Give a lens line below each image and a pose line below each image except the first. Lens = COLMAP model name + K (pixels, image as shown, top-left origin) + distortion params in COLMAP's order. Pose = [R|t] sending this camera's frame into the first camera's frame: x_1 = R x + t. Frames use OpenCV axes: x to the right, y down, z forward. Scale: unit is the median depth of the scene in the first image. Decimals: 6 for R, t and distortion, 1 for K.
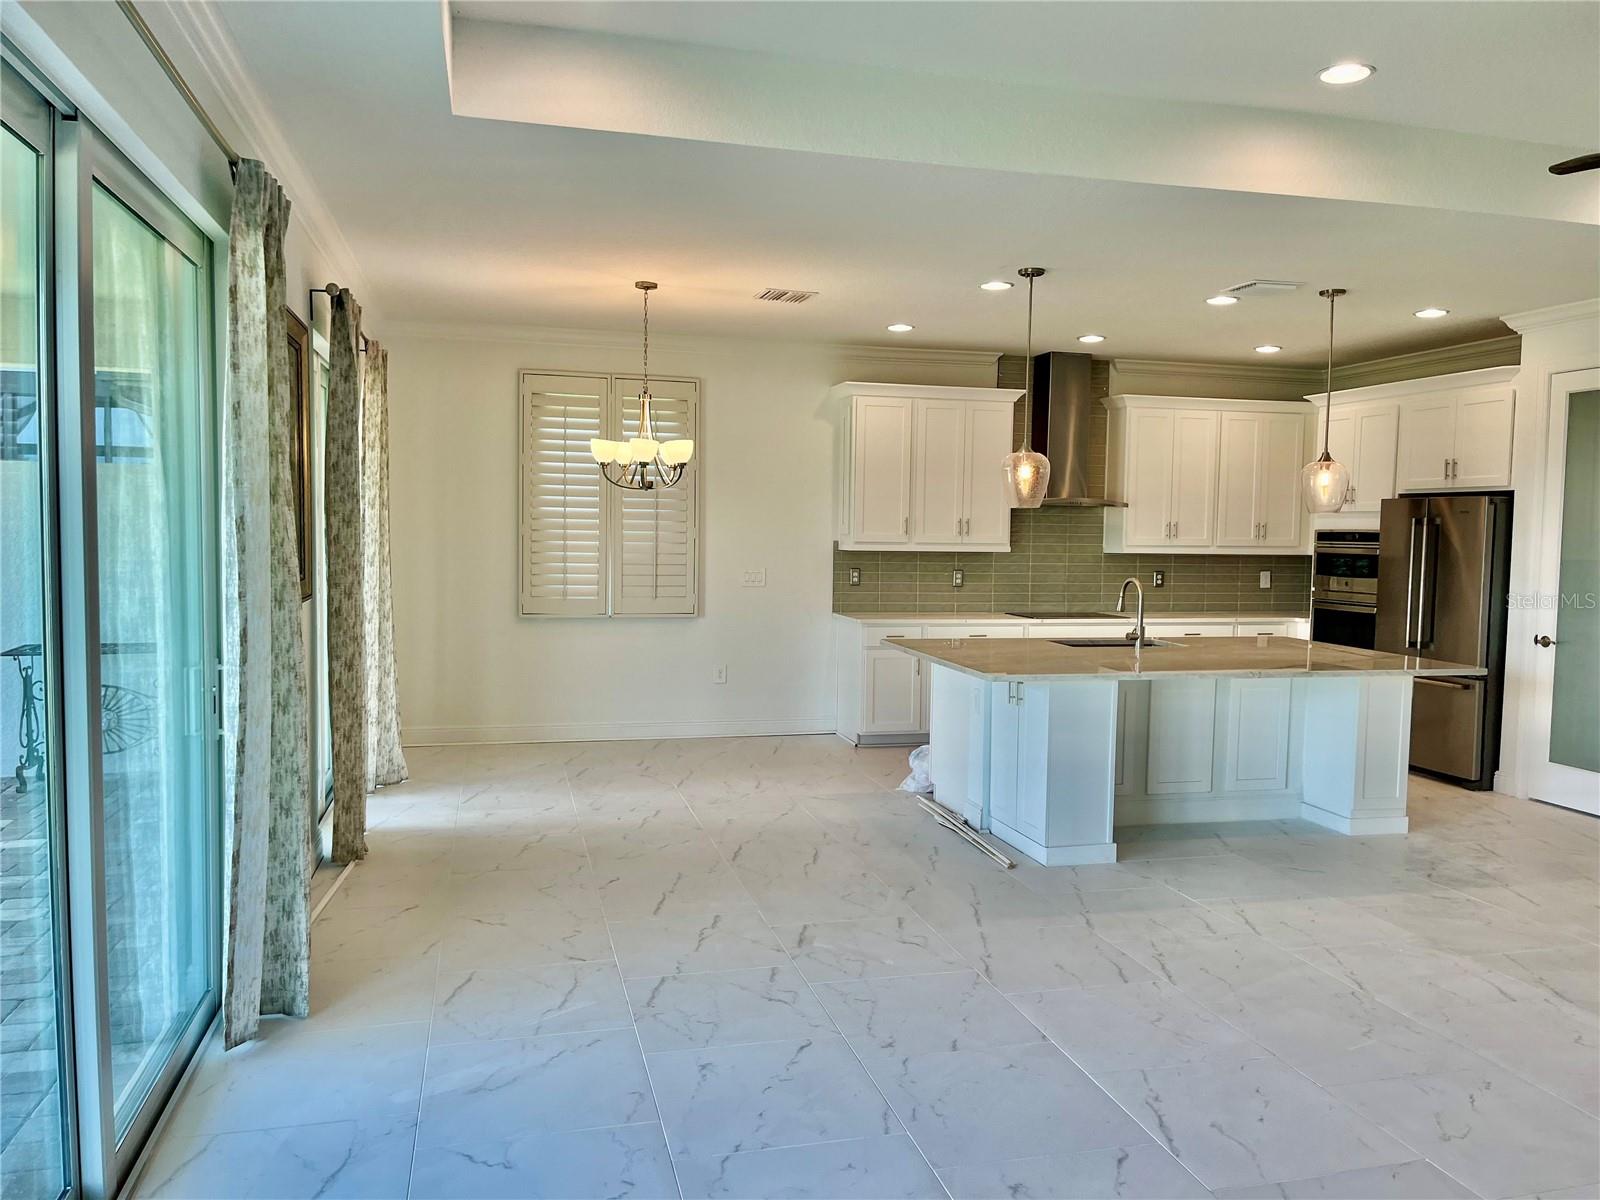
lens RADIAL K [[1218.0, 0, 808.8], [0, 1218.0, 604.1], [0, 0, 1]] dist [0.063074, -0.079219]
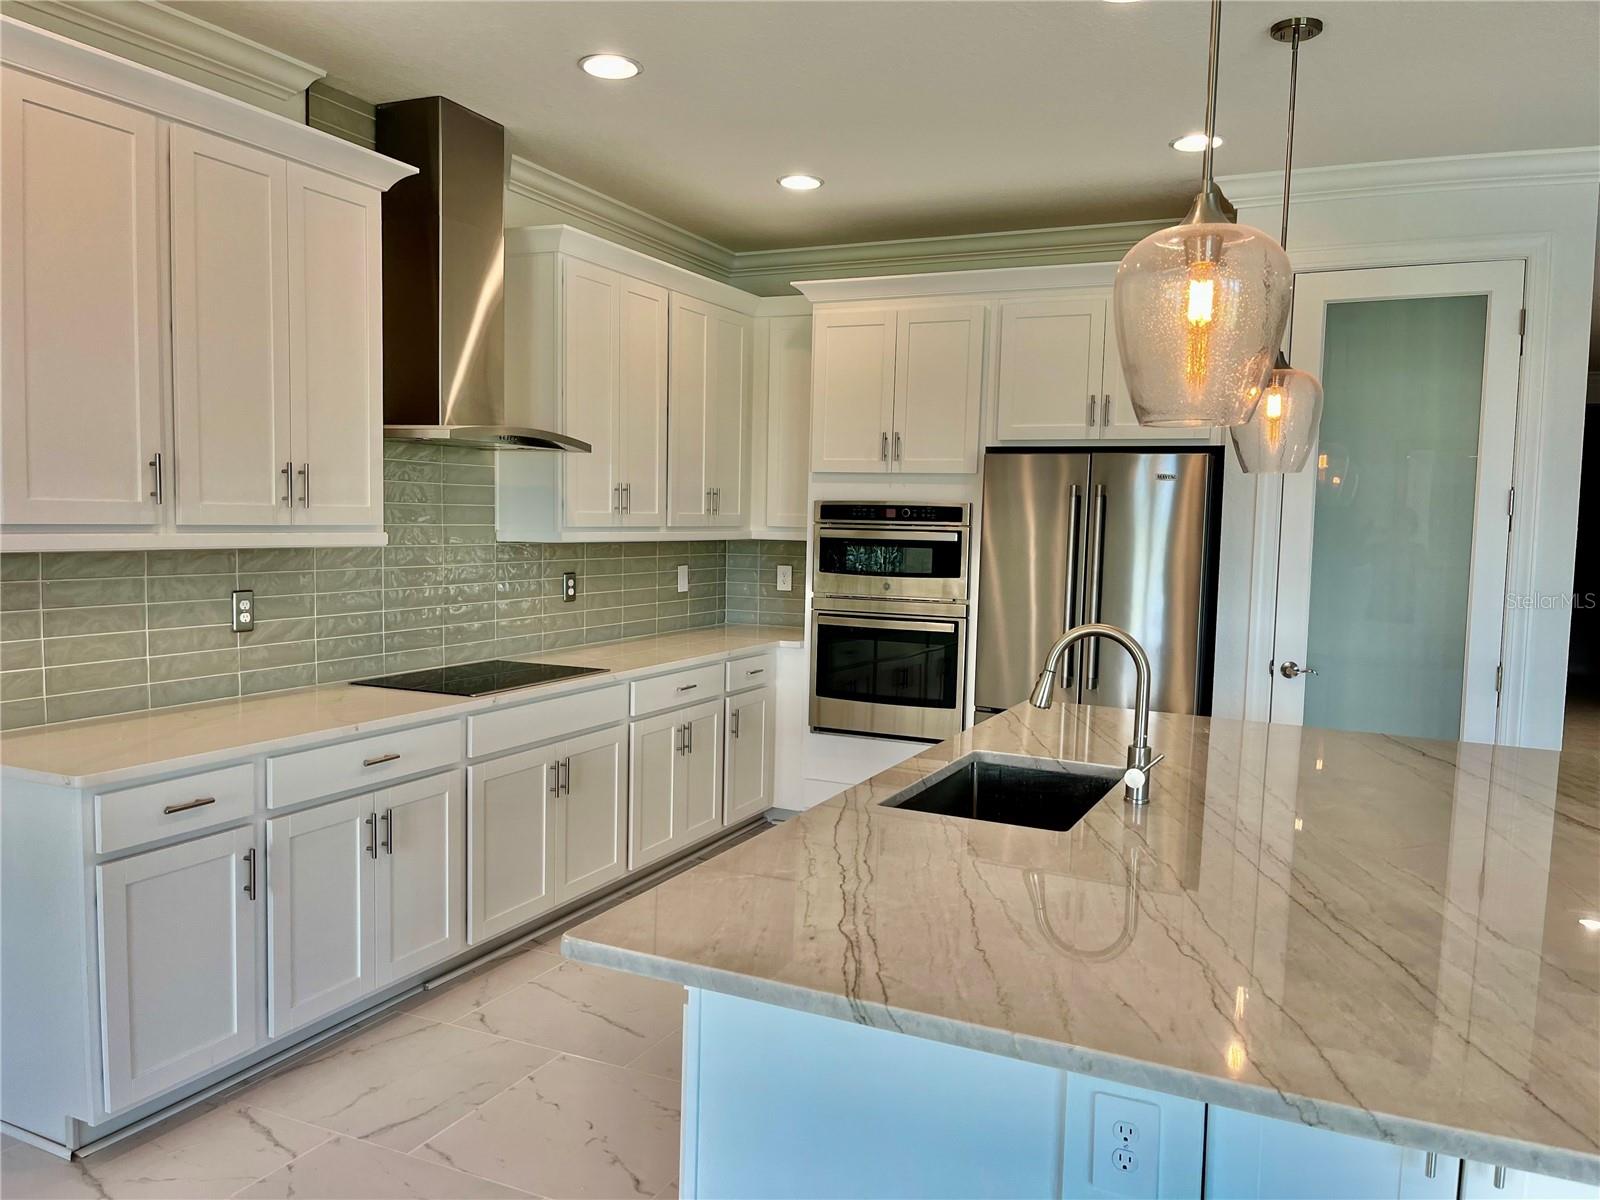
lens RADIAL K [[1218.0, 0, 797.3], [0, 1218.0, 606.4], [0, 0, 1]] dist [0.063074, -0.079219]
pose [[0.642103, -0.058681, 0.764369, -0.087050], [0.034873, 0.998270, 0.047344, -0.043513], [-0.765825, -0.003744, 0.643039, 0.726703]]
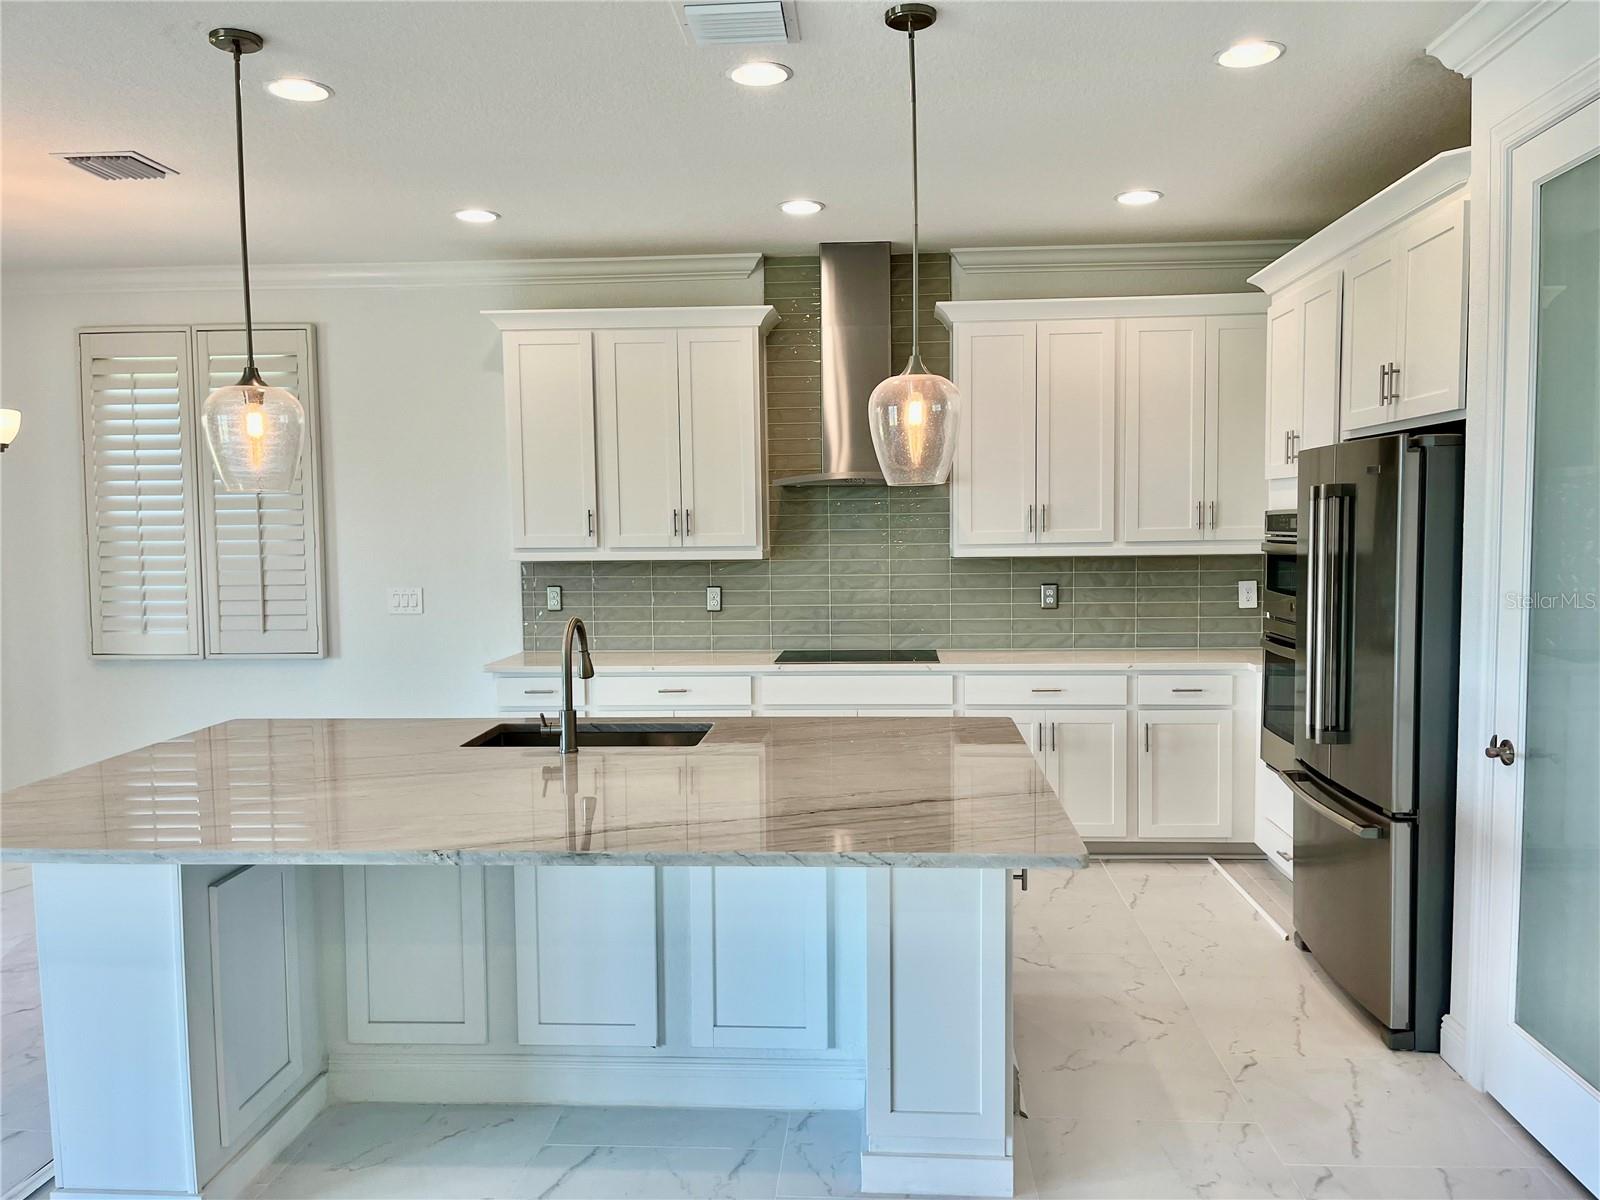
lens RADIAL K [[1218.0, 0, 814.9], [0, 1218.0, 601.6], [0, 0, 1]] dist [0.063074, -0.079219]
pose [[0.949834, -0.006024, -0.312696, 0.469308], [0.007177, 0.999971, 0.002537, -0.025559], [0.312672, -0.004654, 0.949850, 0.467616]]
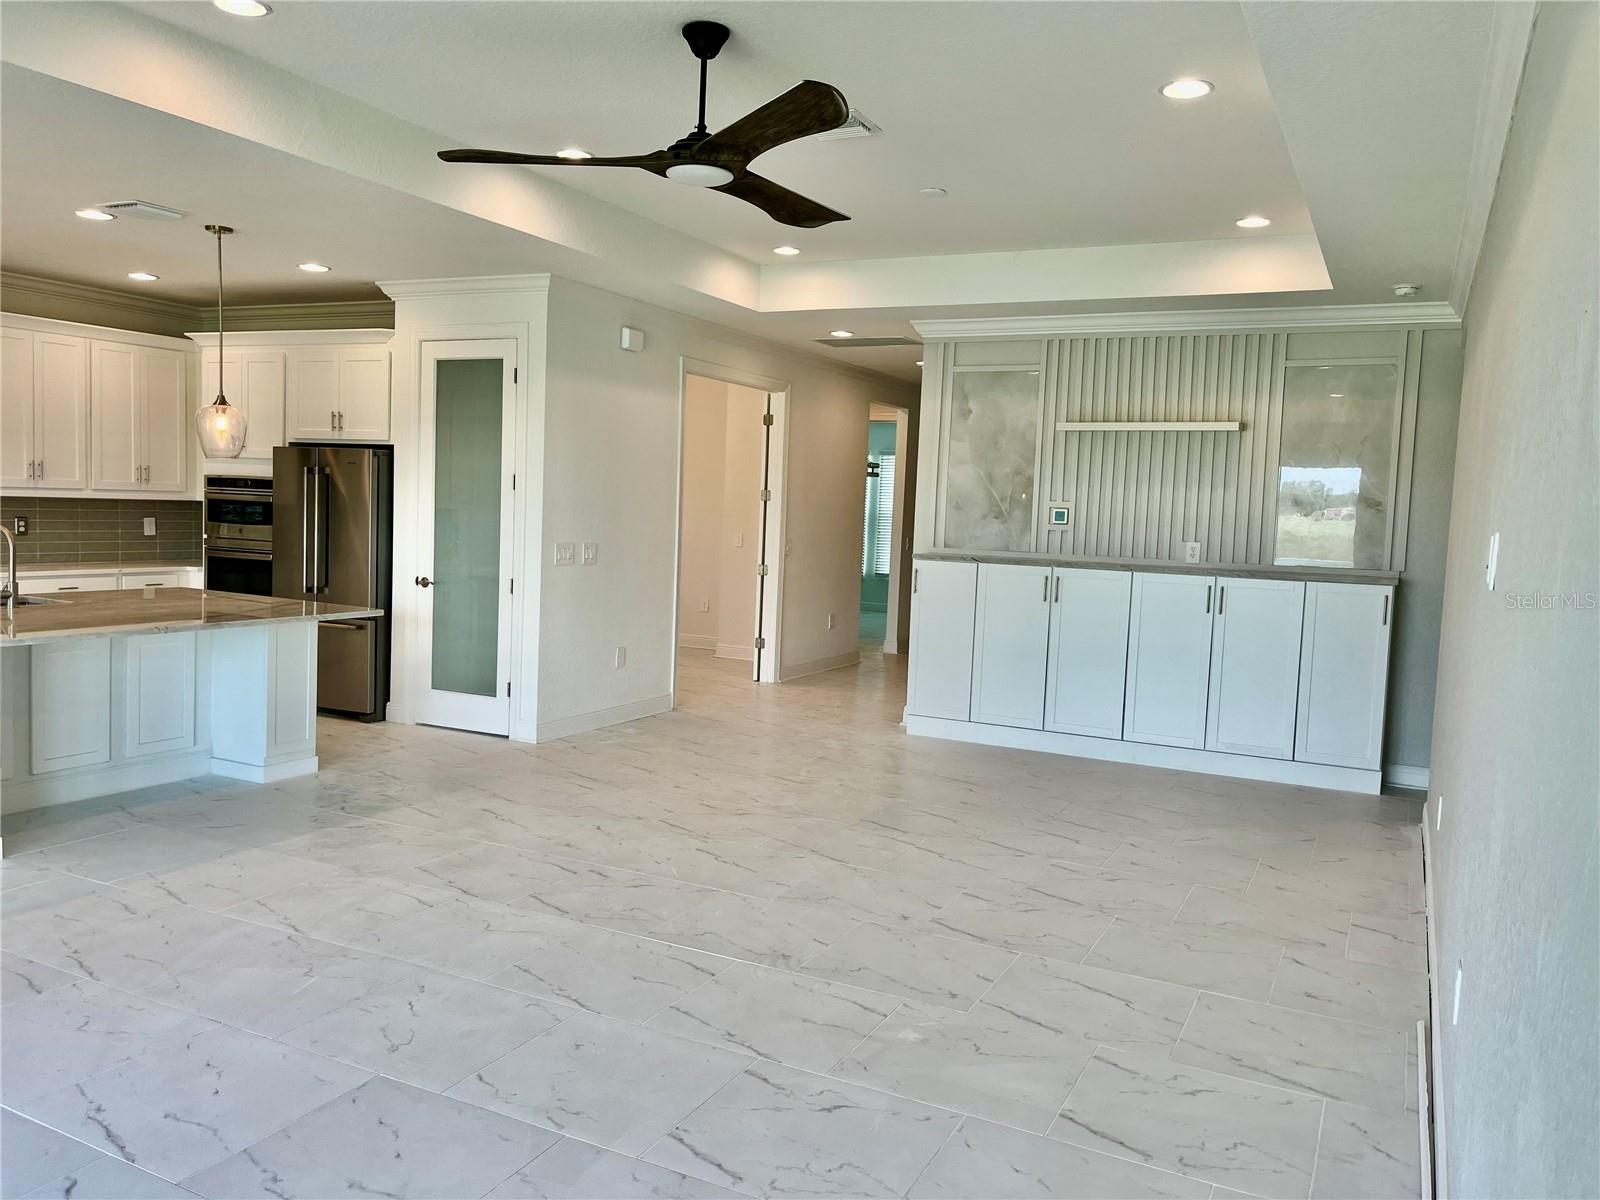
lens RADIAL K [[1218.0, 0, 796.3], [0, 1218.0, 603.2], [0, 0, 1]] dist [0.063074, -0.079219]
pose [[0.656247, -0.048617, 0.752978, -0.017619], [0.016177, 0.998599, 0.050377, -0.001272], [-0.754373, -0.020879, 0.656114, 0.016148]]
